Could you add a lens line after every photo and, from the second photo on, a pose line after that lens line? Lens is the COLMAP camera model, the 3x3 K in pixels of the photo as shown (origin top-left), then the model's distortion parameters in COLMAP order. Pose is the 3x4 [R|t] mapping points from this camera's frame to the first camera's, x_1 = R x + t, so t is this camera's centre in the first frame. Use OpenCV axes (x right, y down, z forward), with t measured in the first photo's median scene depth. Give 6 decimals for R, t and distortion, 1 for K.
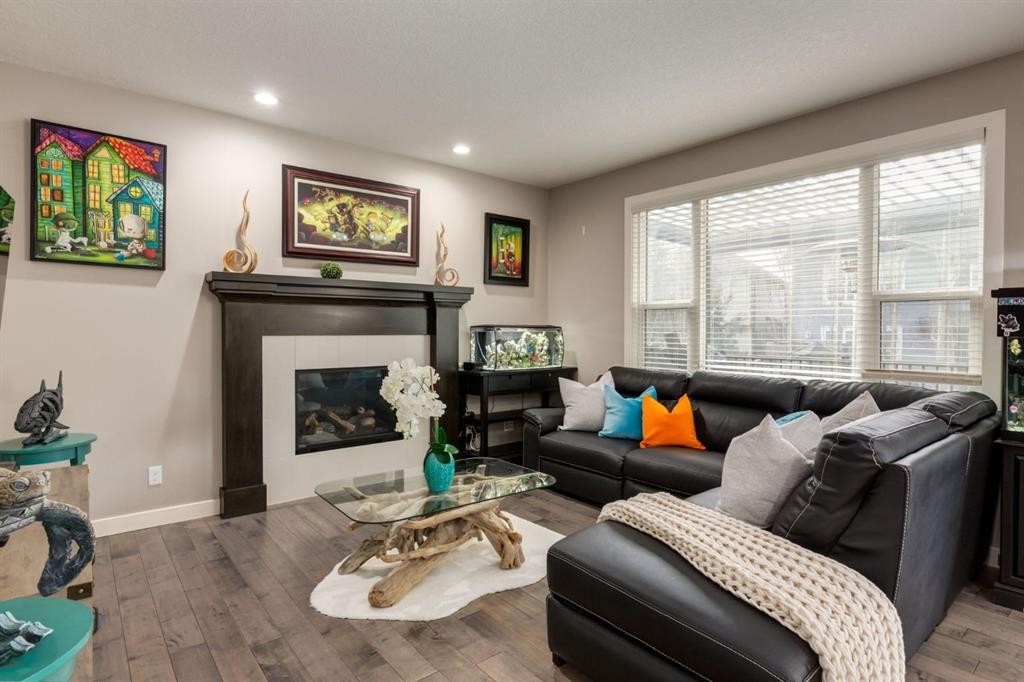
lens RADIAL K [[522.4, 0, 511.1], [0, 522.4, 337.9], [0, 0, 1]] dist [-0.002676, -0.001376]
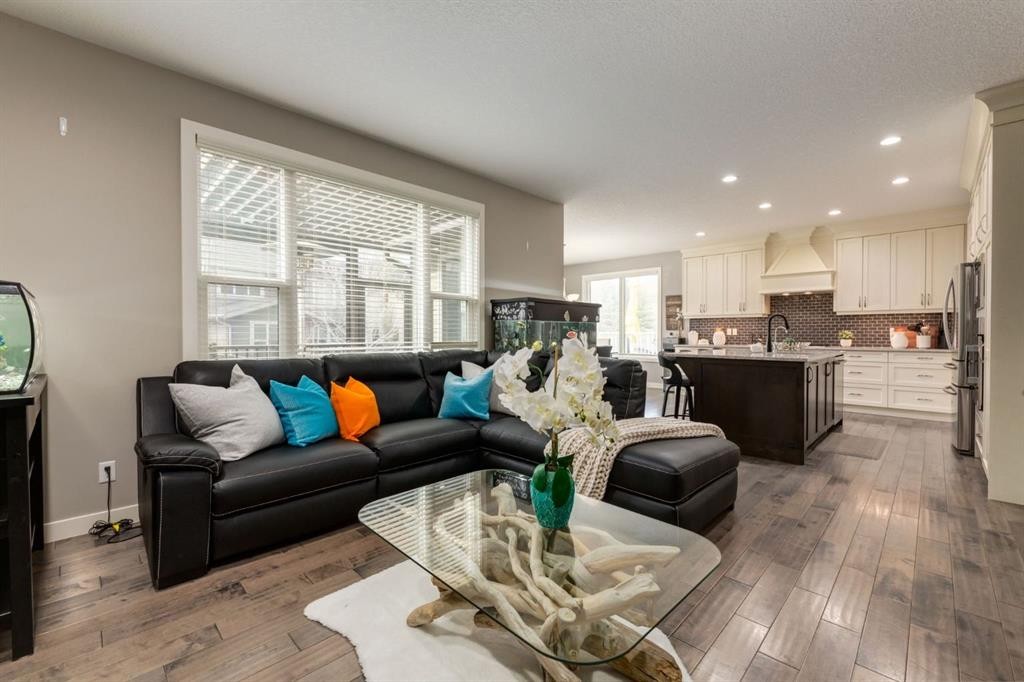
lens RADIAL K [[412.3, 0, 518.9], [0, 412.3, 335.2], [0, 0, 1]] dist [-0.000646, -0.000256]
pose [[-0.089640, -0.015563, 0.995853, -0.454002], [0.011242, 0.999798, 0.016637, 0.019994], [-0.995911, 0.012686, -0.089447, 0.734650]]
